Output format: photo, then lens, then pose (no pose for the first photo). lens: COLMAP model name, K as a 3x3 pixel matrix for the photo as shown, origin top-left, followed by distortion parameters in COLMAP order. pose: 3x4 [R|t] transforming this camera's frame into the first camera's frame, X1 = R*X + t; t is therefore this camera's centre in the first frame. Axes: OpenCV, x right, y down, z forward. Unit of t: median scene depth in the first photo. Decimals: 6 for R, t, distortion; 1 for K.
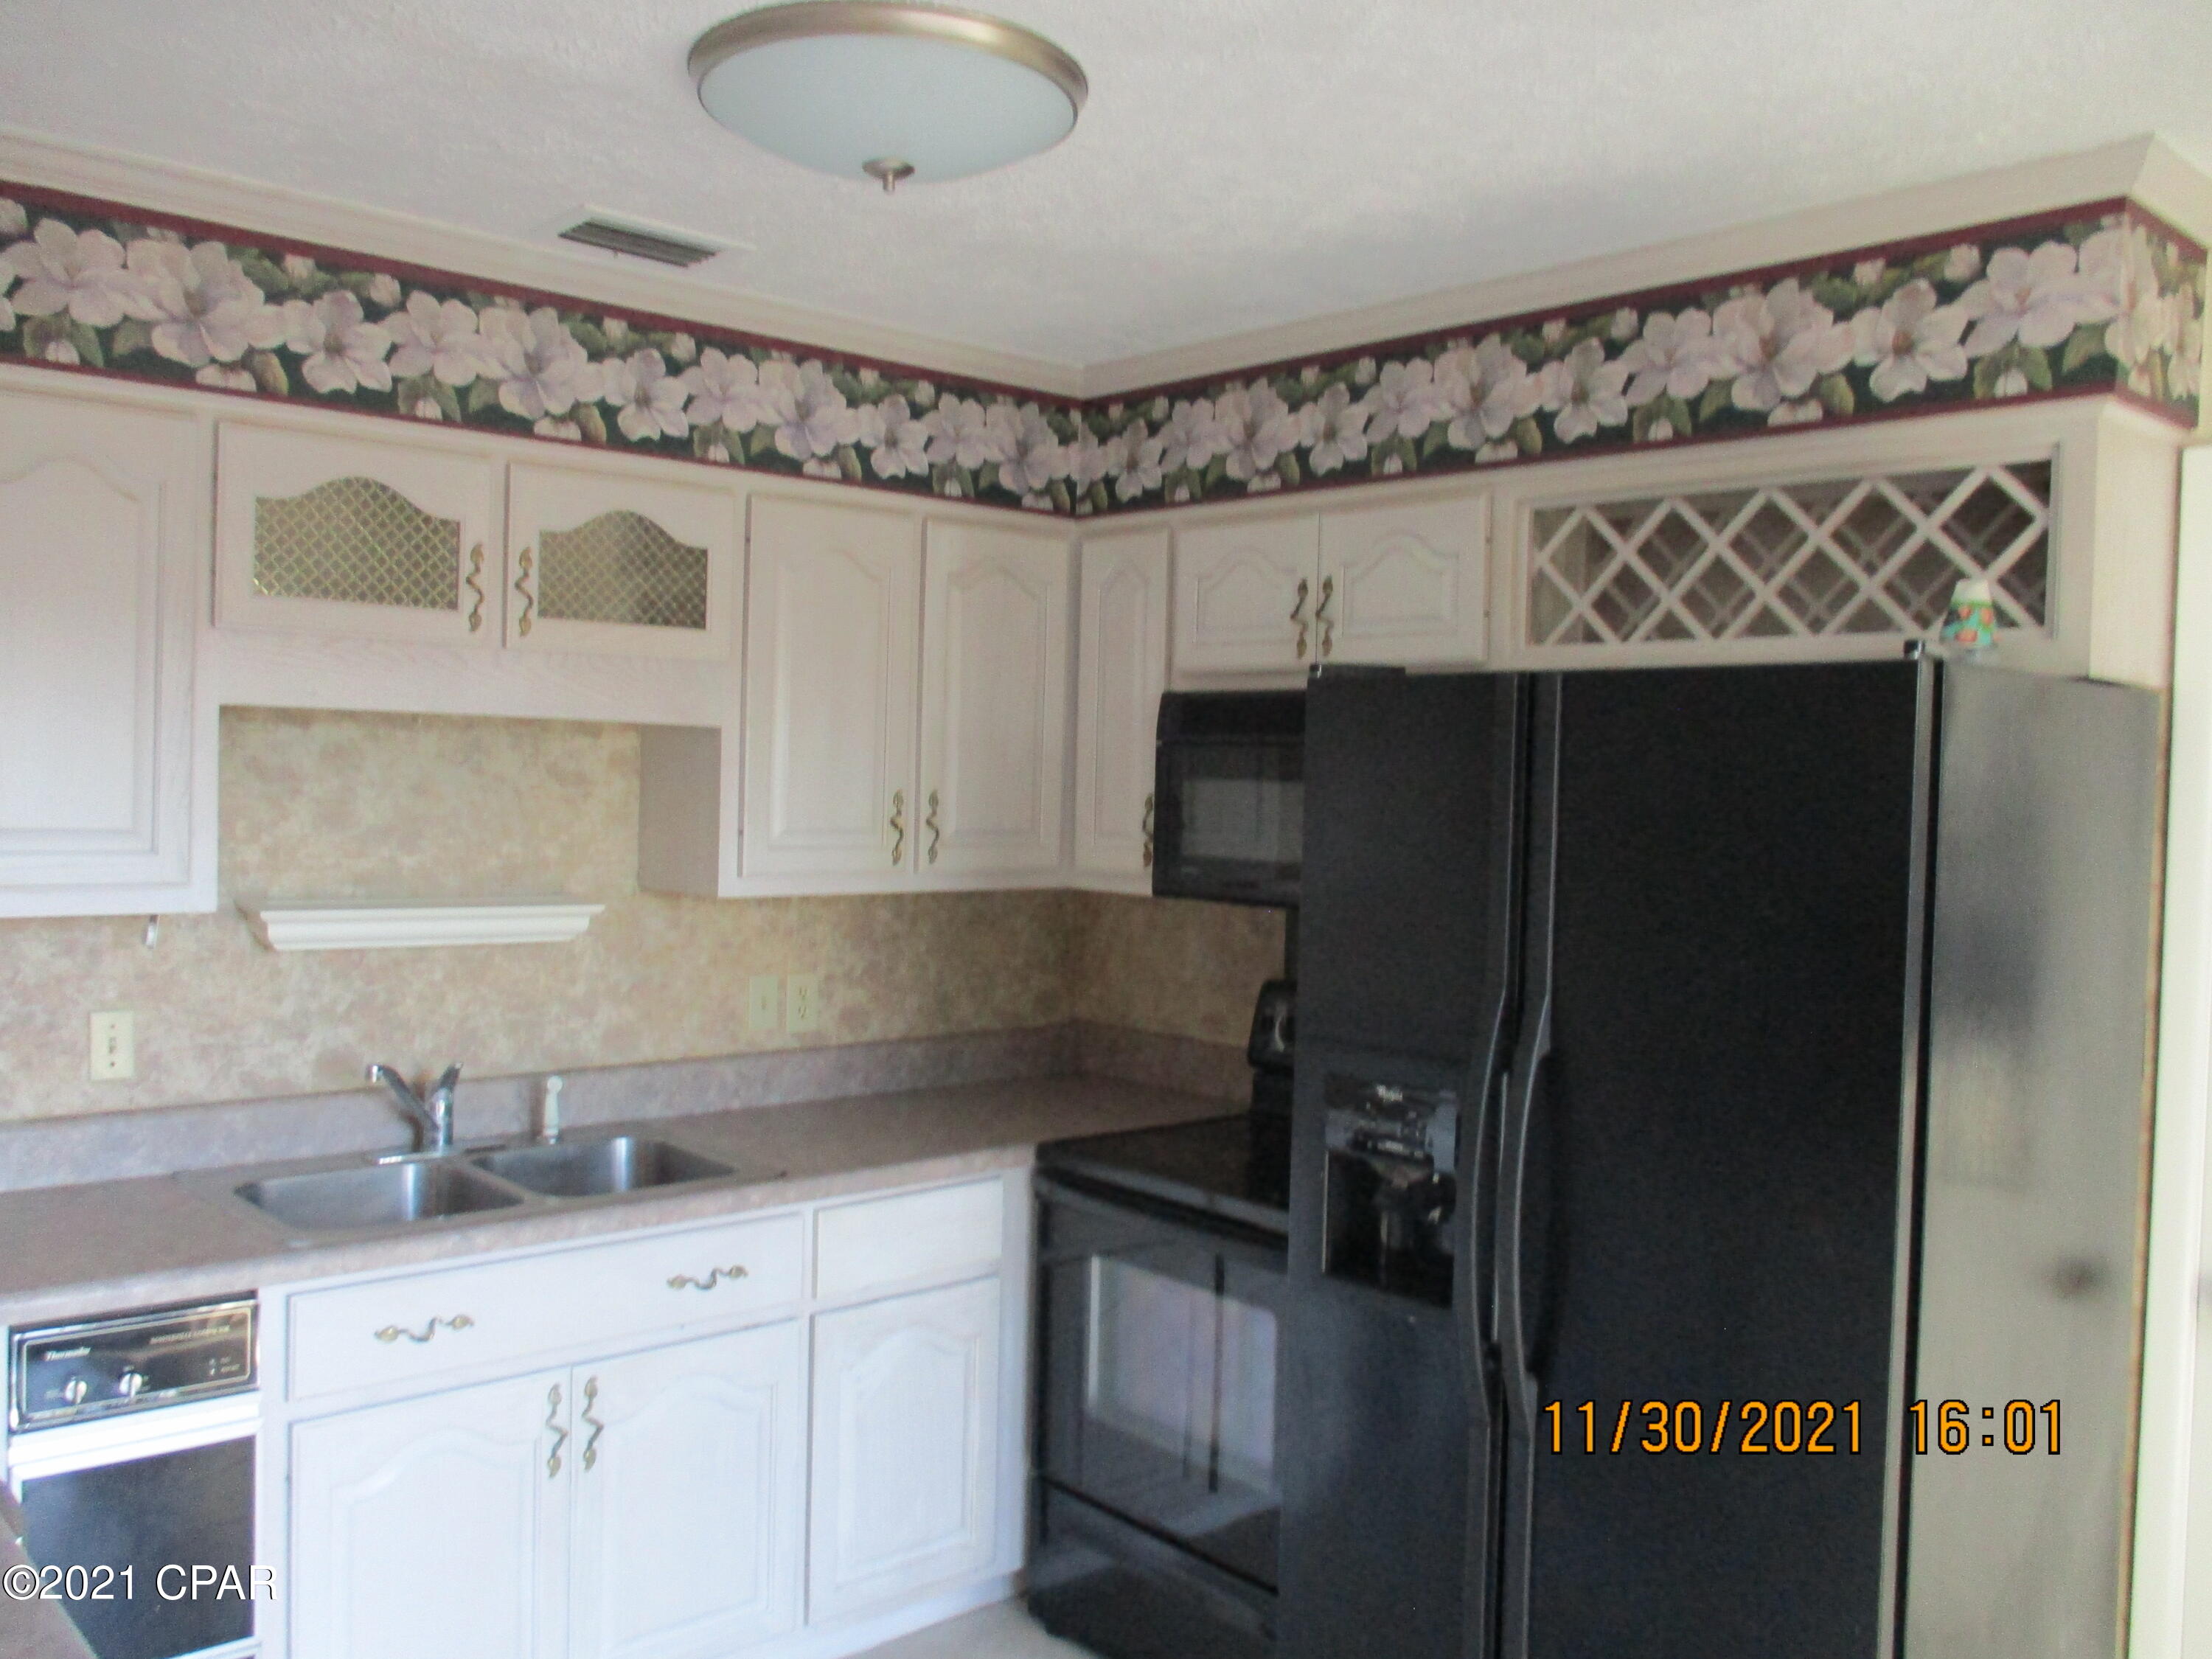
lens RADIAL K [[1833.8, 0, 1106.0], [0, 1833.8, 829.5], [0, 0, 1]] dist [-0.032964, 0.015111]
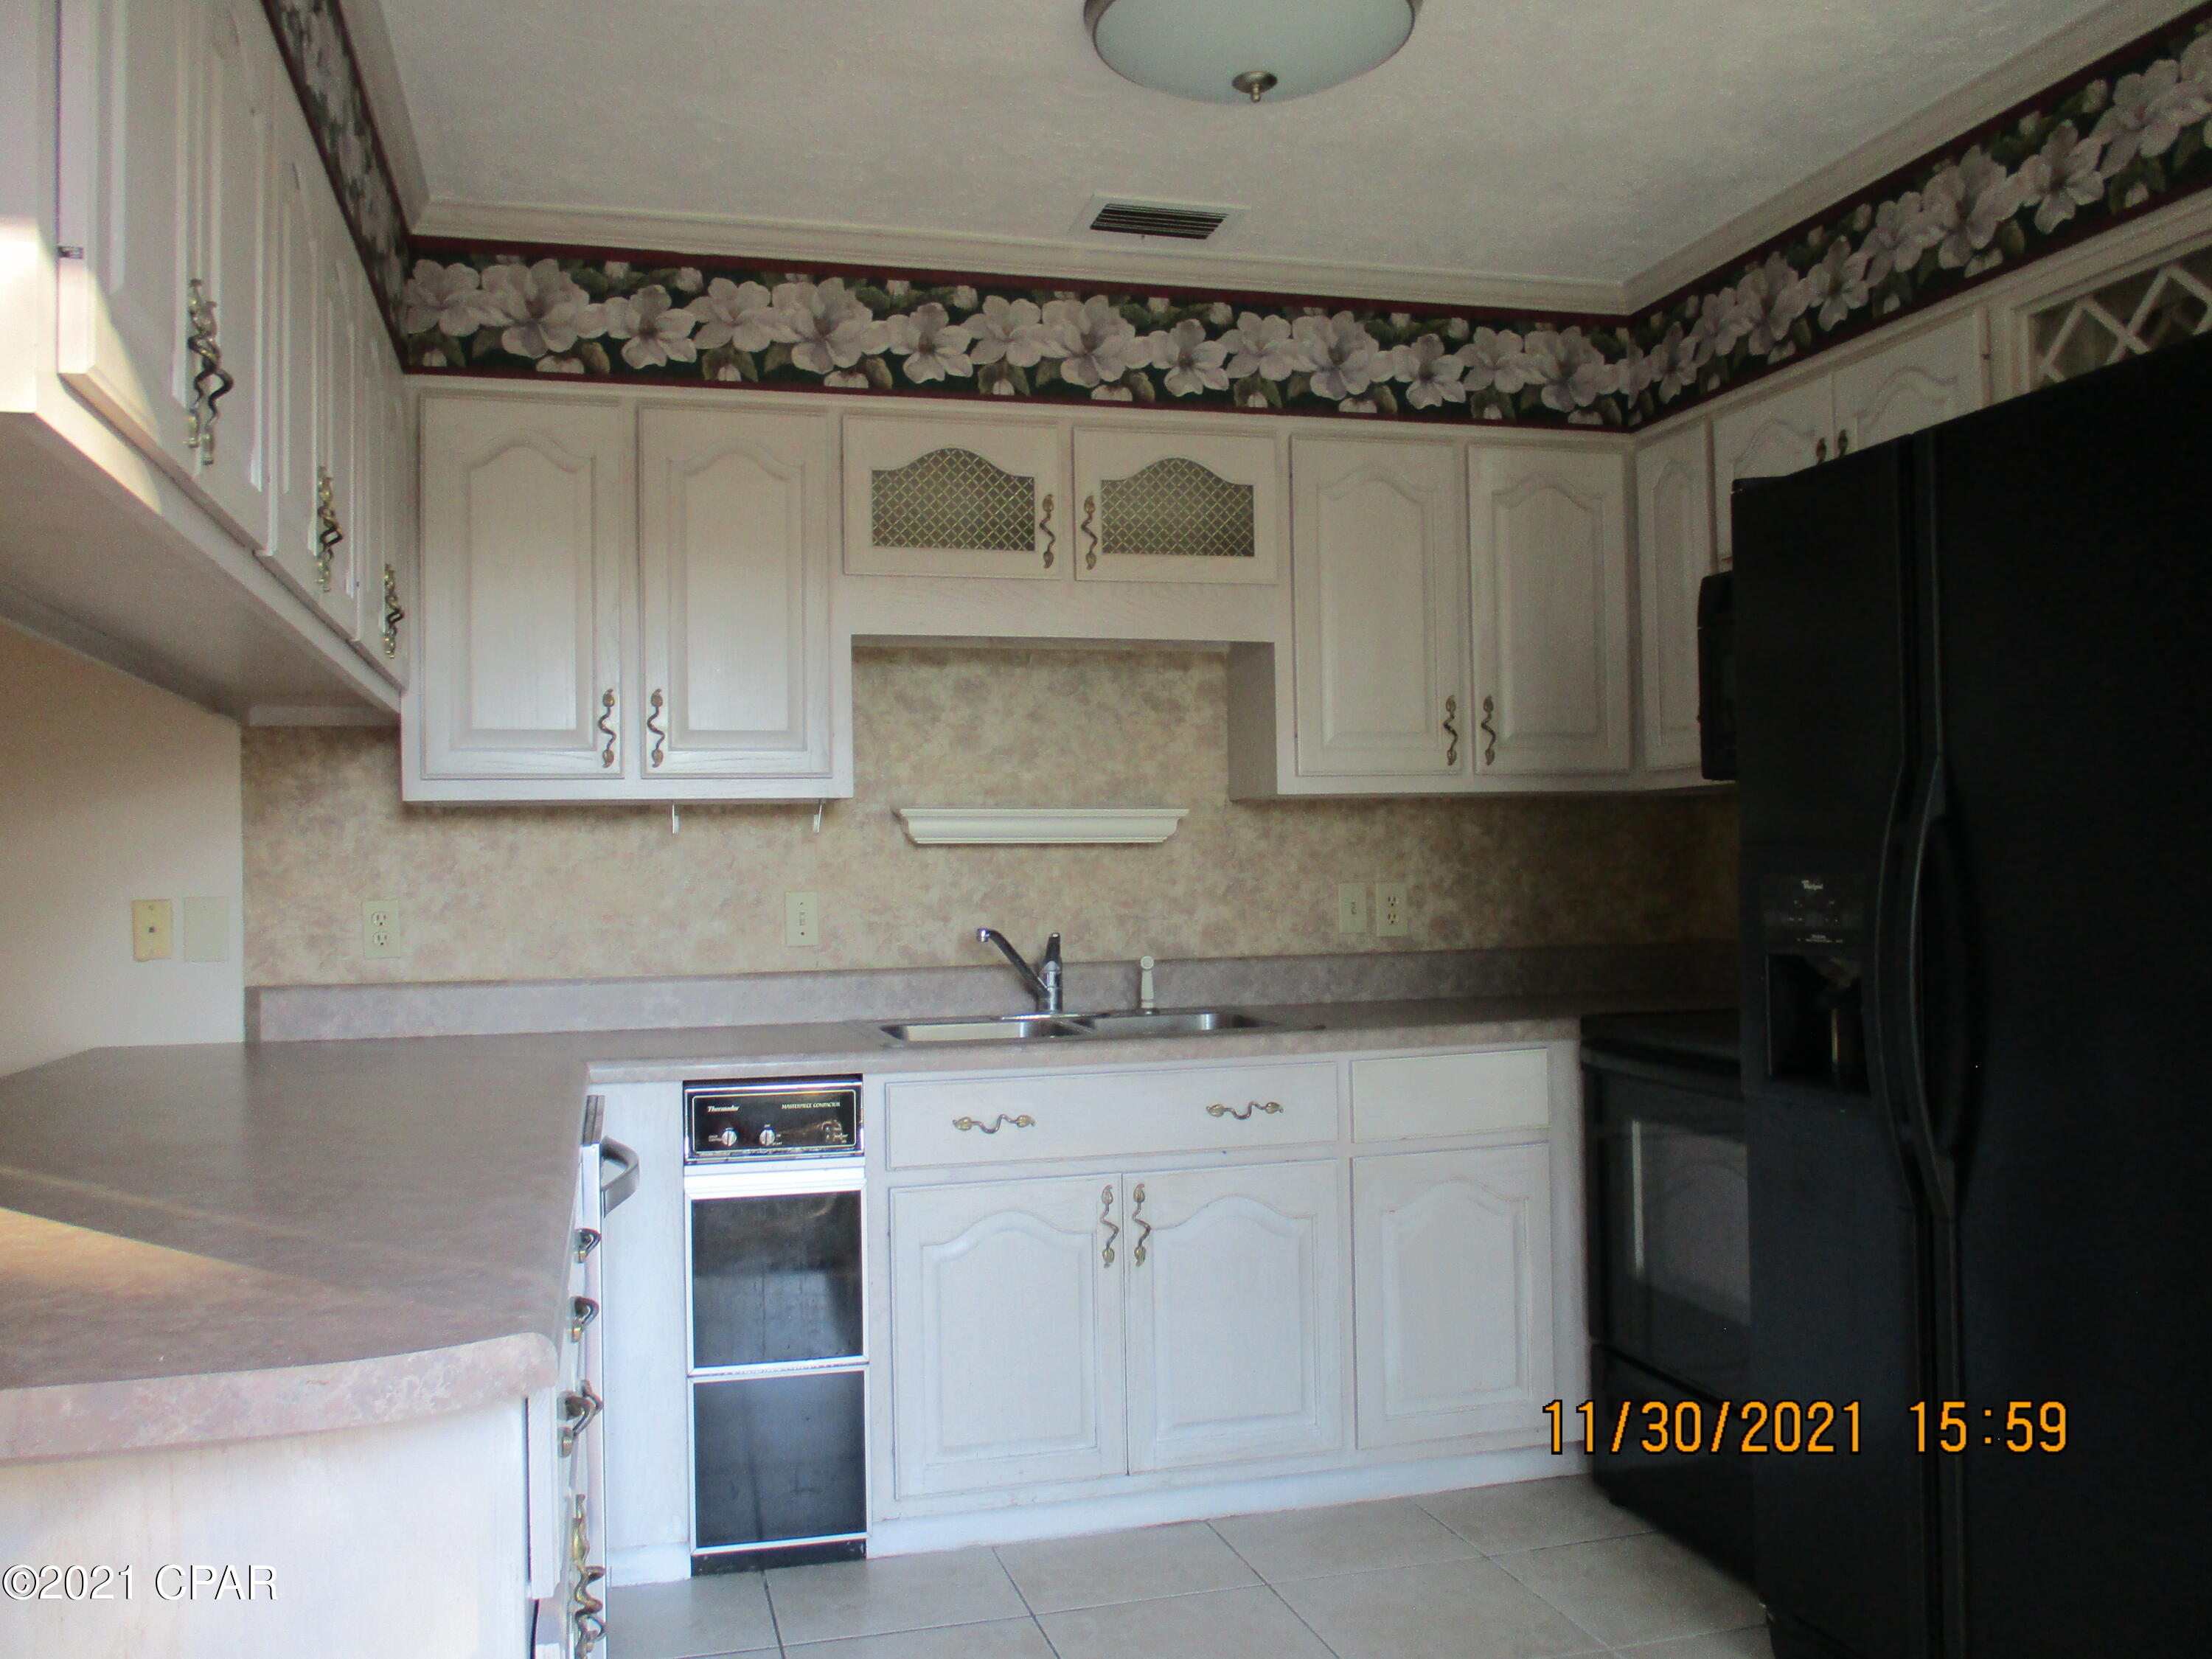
lens RADIAL K [[1833.8, 0, 1106.0], [0, 1833.8, 829.5], [0, 0, 1]] dist [-0.032964, 0.015111]
pose [[0.890009, -0.054254, -0.452703, 0.213599], [0.029765, 0.997691, -0.061052, 0.131886], [0.454970, 0.040862, 0.889569, -0.046515]]
